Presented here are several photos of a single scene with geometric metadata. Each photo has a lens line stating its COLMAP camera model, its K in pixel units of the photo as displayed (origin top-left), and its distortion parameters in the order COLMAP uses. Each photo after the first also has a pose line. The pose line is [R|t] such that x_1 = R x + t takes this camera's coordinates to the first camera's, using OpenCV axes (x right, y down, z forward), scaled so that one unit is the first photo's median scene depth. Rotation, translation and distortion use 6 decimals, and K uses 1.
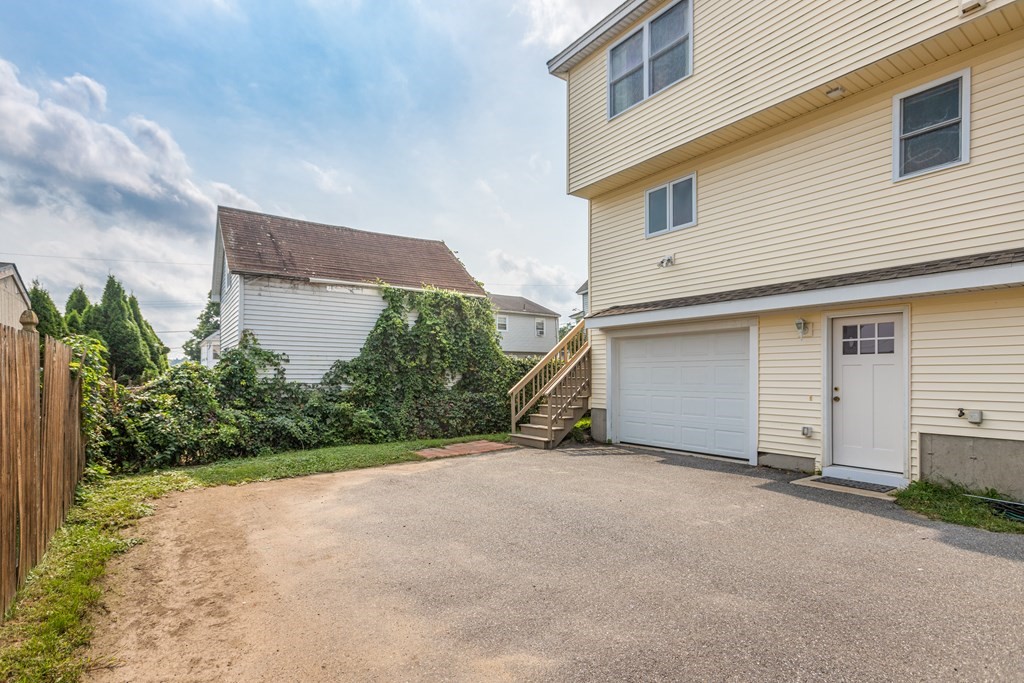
lens RADIAL K [[490.7, 0, 493.8], [0, 490.7, 367.1], [0, 0, 1]] dist [-0.013805, 0.008539]
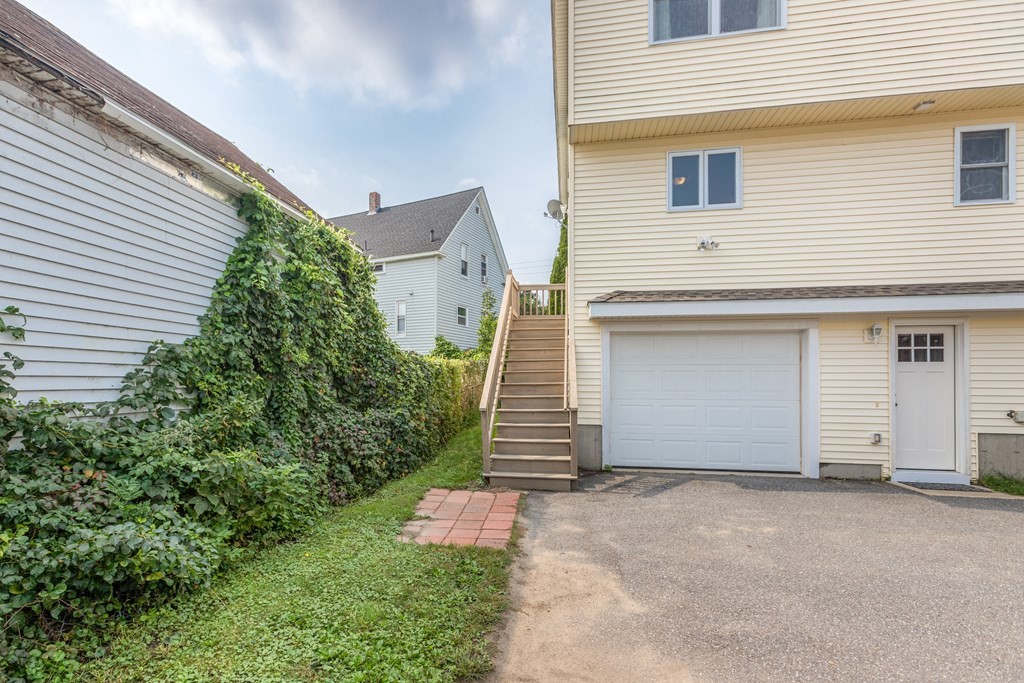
lens RADIAL K [[490.7, 0, 458.0], [0, 490.7, 370.4], [0, 0, 1]] dist [-0.013805, 0.008539]
pose [[0.717529, 0.014517, 0.696378, -0.555937], [-0.014716, 0.999876, -0.005680, 0.010138], [-0.696373, -0.006173, 0.717653, 0.740212]]
